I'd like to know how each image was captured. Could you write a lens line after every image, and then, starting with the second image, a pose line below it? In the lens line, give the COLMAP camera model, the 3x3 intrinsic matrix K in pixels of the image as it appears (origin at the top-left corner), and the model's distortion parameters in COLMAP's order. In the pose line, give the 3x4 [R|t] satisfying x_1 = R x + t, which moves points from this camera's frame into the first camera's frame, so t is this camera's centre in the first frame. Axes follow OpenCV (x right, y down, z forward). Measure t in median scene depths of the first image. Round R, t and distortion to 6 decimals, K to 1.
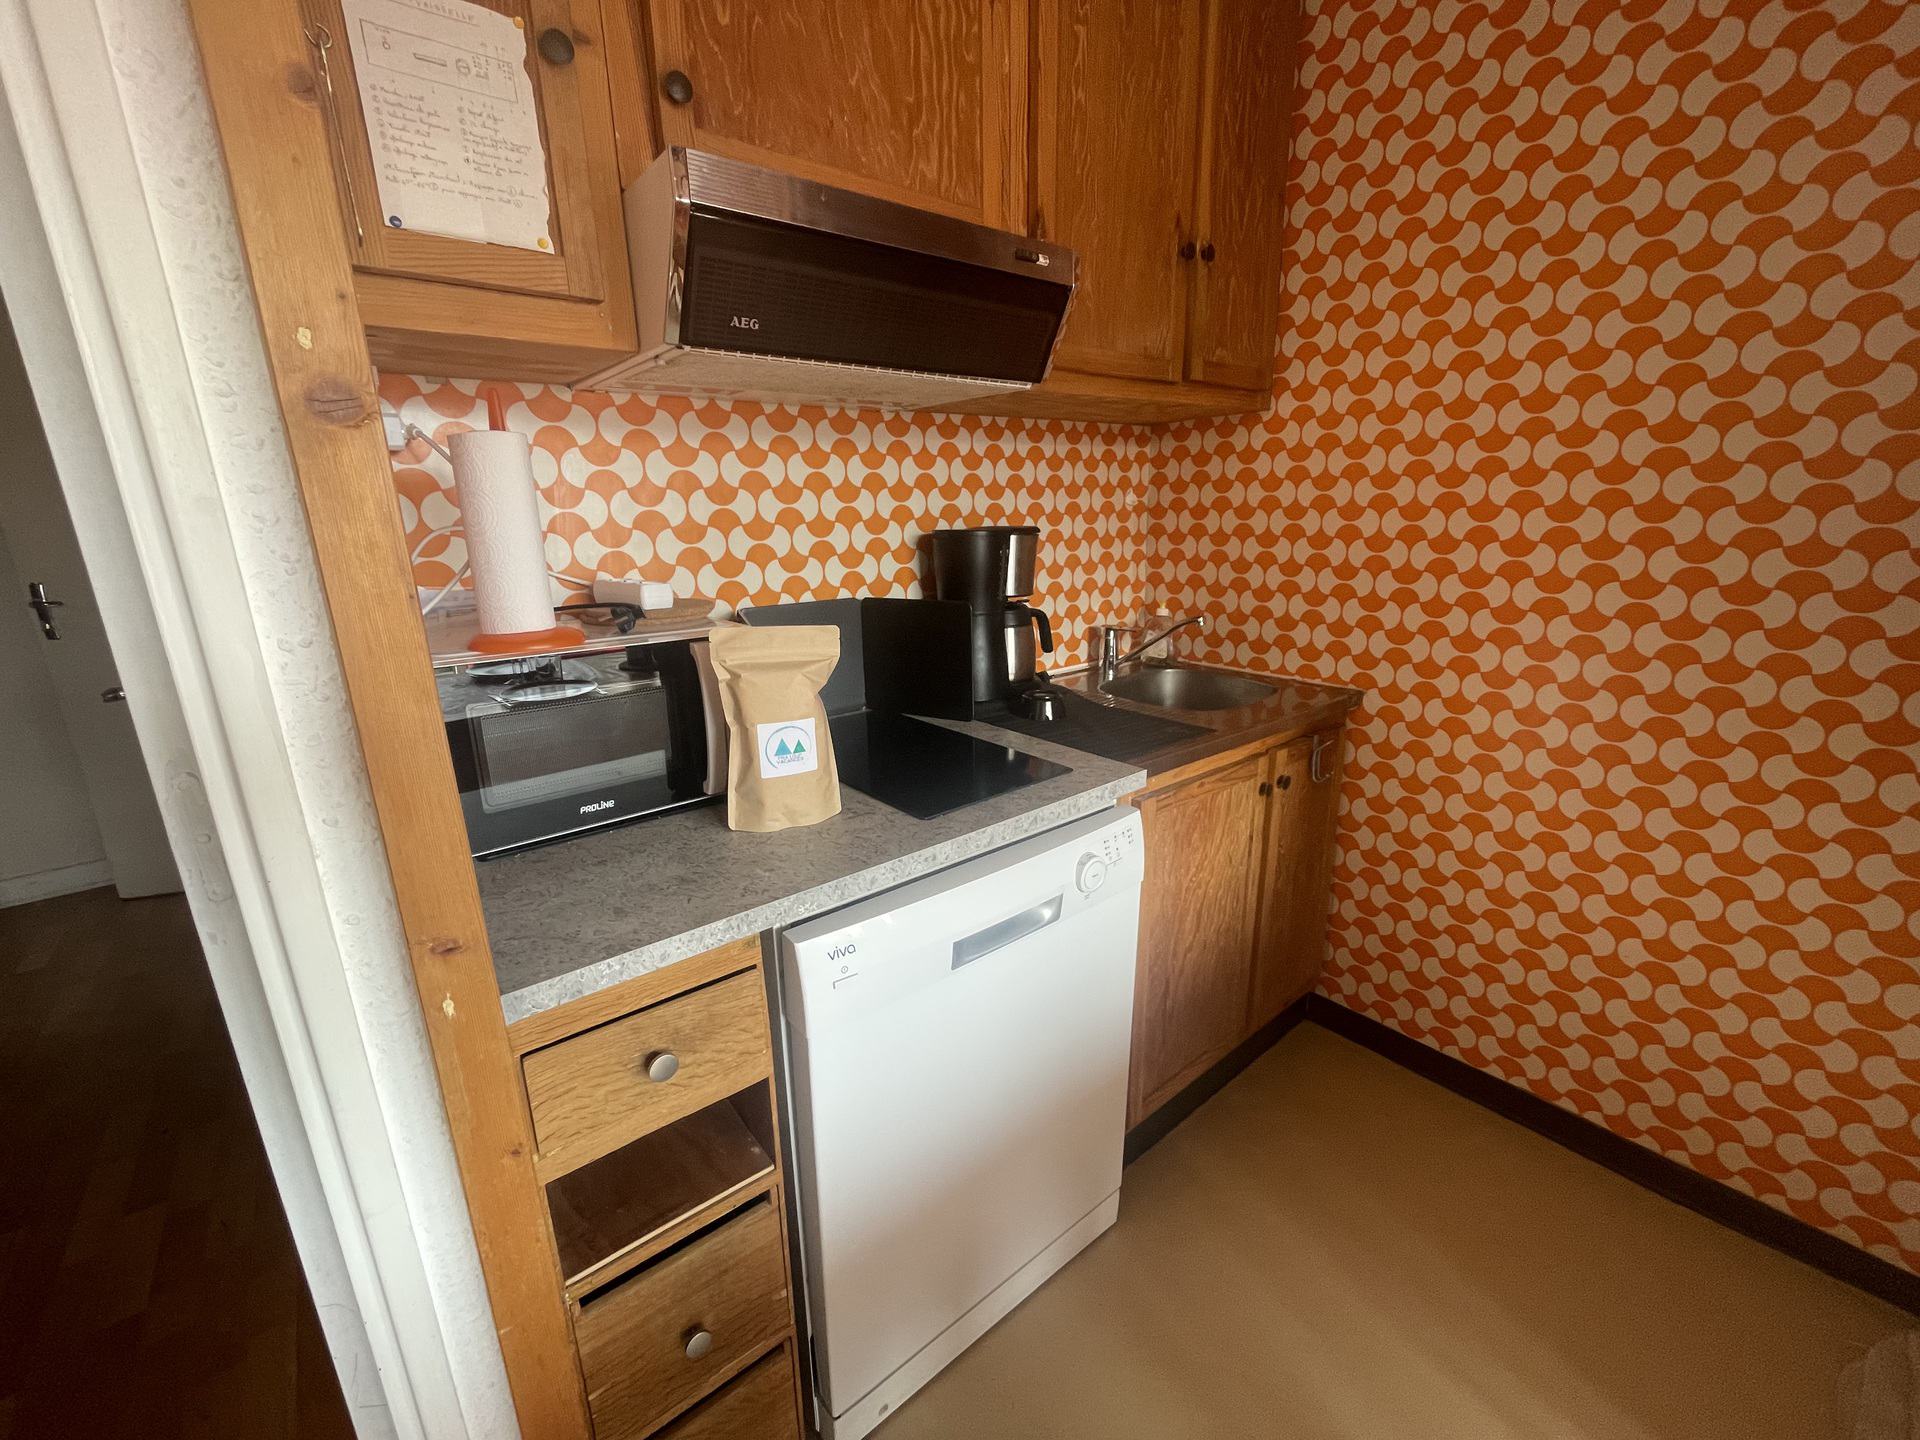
lens RADIAL K [[785.7, 0, 967.1], [0, 785.7, 722.1], [0, 0, 1]] dist [0.001918, 0.000217]
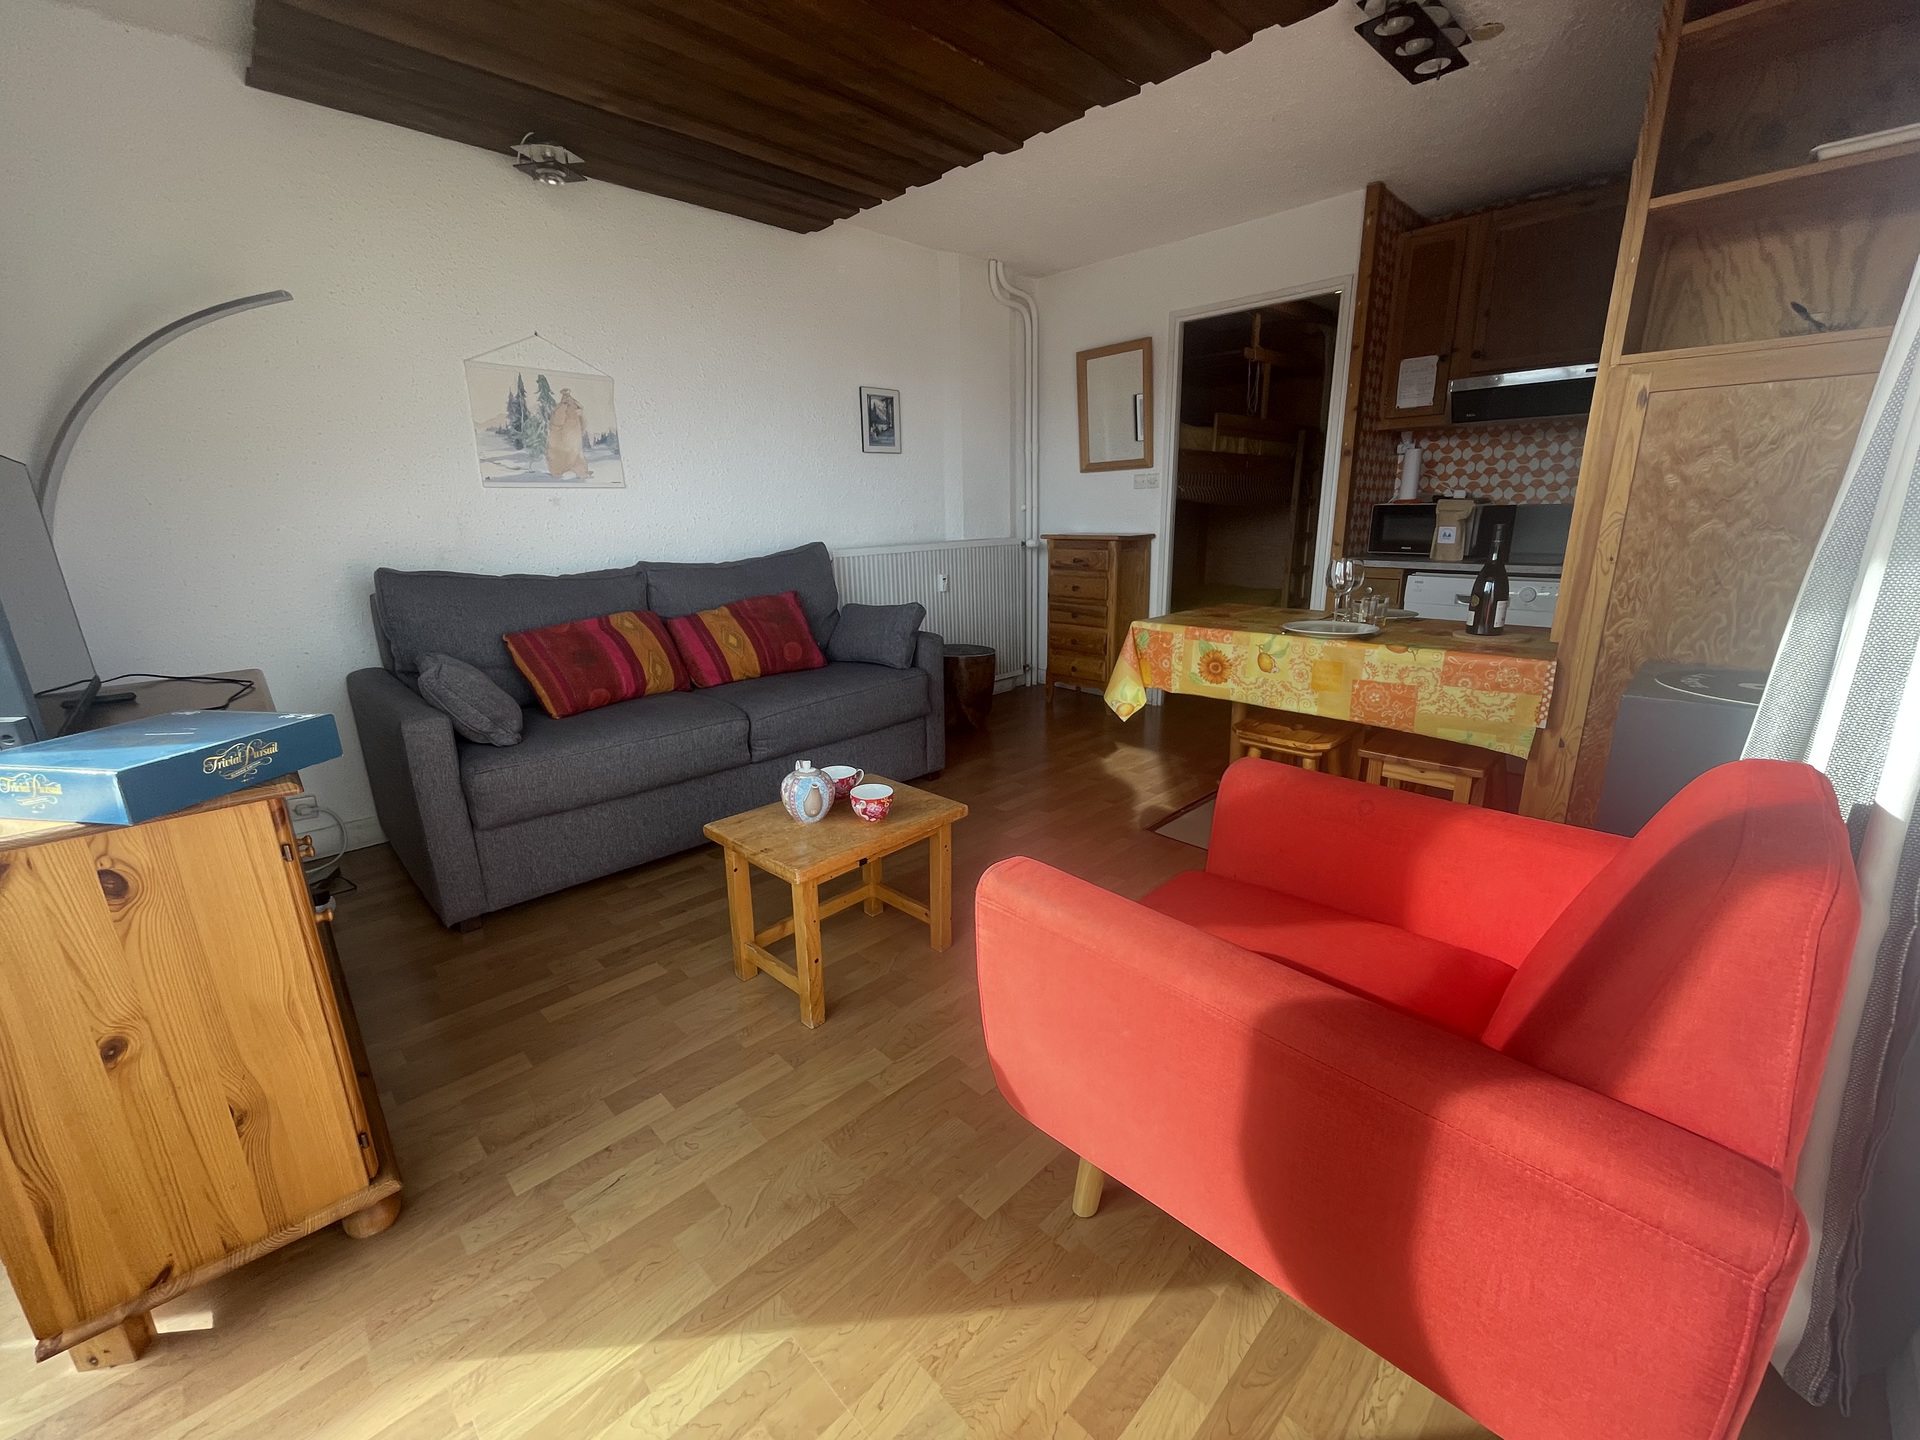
lens RADIAL K [[785.7, 0, 967.1], [0, 785.7, 722.1], [0, 0, 1]] dist [0.001918, 0.000217]
pose [[0.095183, 0.280828, -0.955027, 1.999511], [-0.246219, 0.936214, 0.250757, 0.292785], [0.964529, 0.211278, 0.158257, -0.908213]]
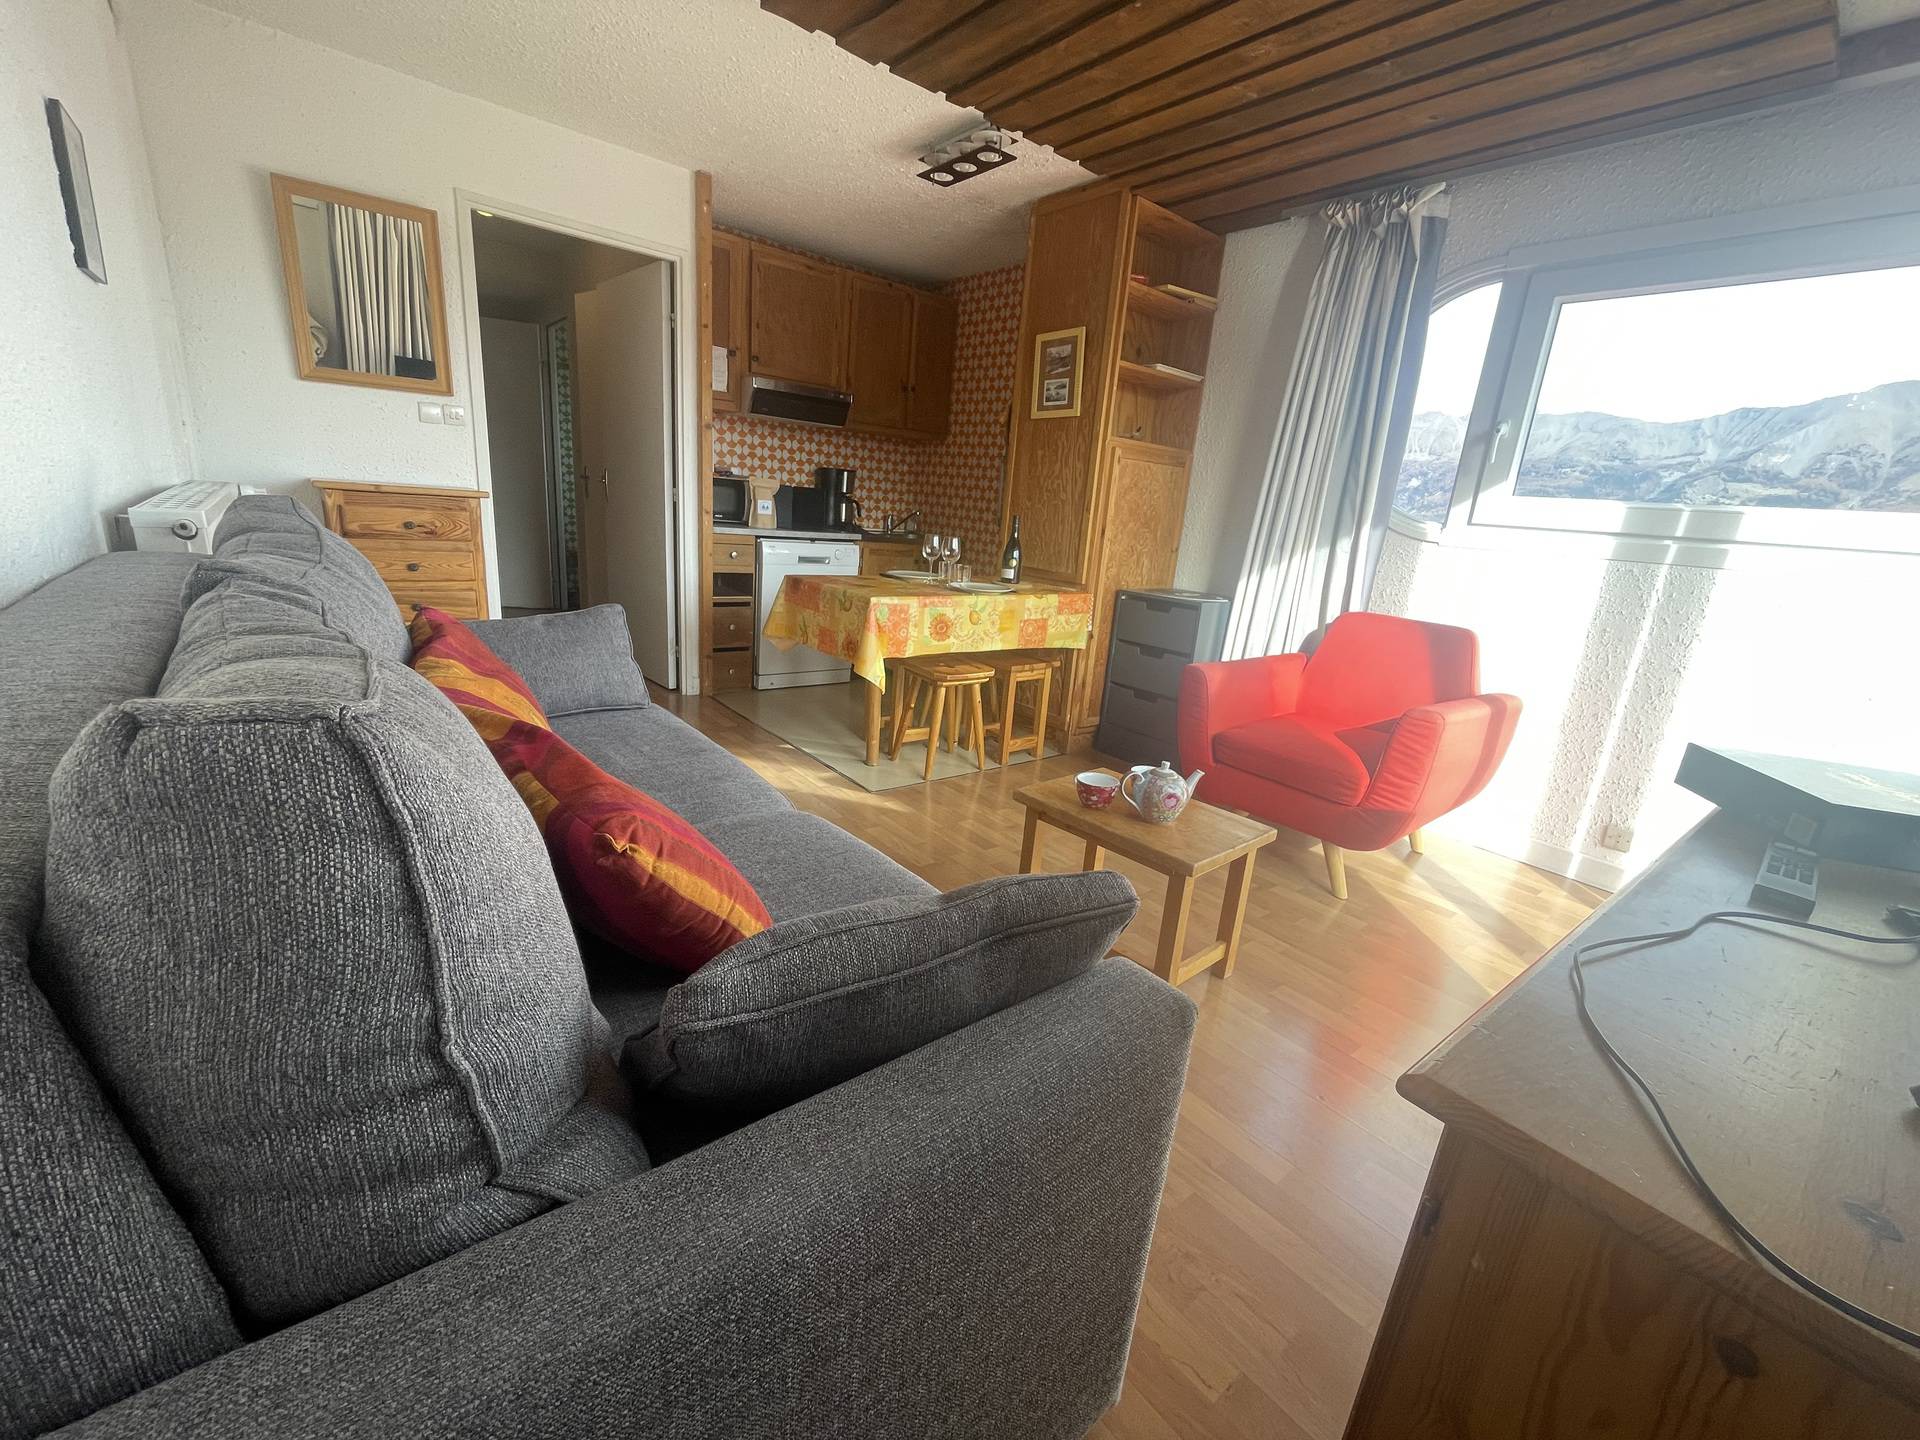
lens RADIAL K [[785.7, 0, 967.1], [0, 785.7, 722.1], [0, 0, 1]] dist [0.001918, 0.000217]
pose [[0.994336, 0.103024, 0.026107, 0.554167], [-0.103224, 0.994637, 0.006416, 0.667852], [-0.025306, -0.009075, 0.999639, -2.094365]]
